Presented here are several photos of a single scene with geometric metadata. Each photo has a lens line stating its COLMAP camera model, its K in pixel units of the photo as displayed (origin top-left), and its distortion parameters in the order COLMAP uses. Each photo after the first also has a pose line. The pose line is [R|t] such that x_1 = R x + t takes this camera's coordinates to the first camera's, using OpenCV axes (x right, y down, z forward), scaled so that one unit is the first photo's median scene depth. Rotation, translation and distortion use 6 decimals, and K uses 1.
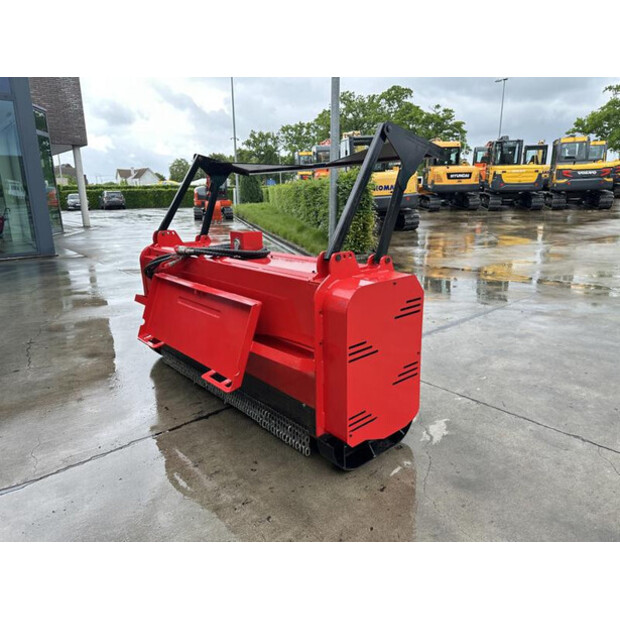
lens RADIAL K [[427.5, 0, 315.2], [0, 427.5, 313.1], [0, 0, 1]] dist [0.009786, -0.019465]
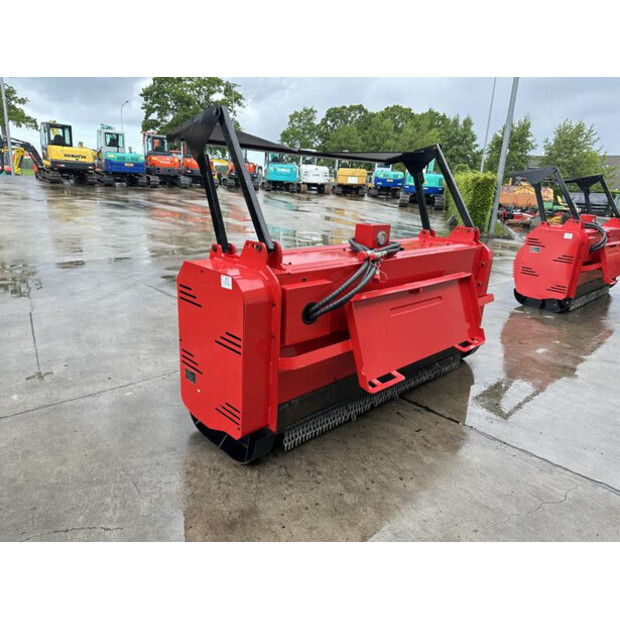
lens RADIAL K [[427.5, 0, 299.3], [0, 427.5, 310.0], [0, 0, 1]] dist [0.009786, -0.019465]
pose [[-0.005536, -0.264783, 0.964292, -0.717222], [0.214597, 0.941526, 0.259763, -0.186777], [-0.976687, 0.208373, 0.051609, 0.723170]]
